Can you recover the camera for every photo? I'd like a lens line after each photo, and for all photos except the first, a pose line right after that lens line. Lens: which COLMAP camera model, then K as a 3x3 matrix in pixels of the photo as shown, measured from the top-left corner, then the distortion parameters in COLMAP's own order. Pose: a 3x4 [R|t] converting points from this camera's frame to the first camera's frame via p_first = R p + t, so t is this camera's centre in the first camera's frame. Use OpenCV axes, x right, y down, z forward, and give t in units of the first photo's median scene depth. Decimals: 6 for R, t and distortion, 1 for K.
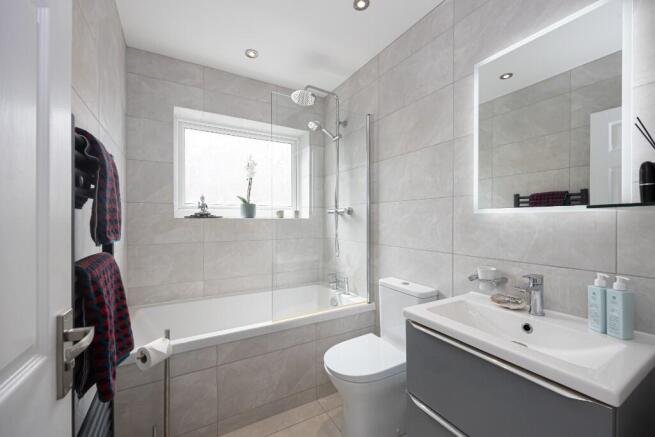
lens RADIAL K [[261.2, 0, 327.4], [0, 261.2, 219.5], [0, 0, 1]] dist [-0.001541, -0.000134]
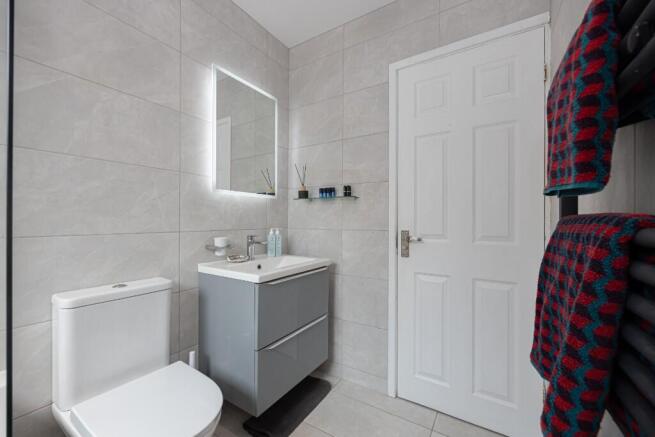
lens RADIAL K [[261.2, 0, 328.8], [0, 261.2, 220.0], [0, 0, 1]] dist [-0.001541, -0.000134]
pose [[-0.457466, 0.001041, 0.889226, -0.620560], [-0.003717, 0.999988, -0.003083, 0.089869], [-0.889219, -0.004716, -0.457457, 0.966604]]
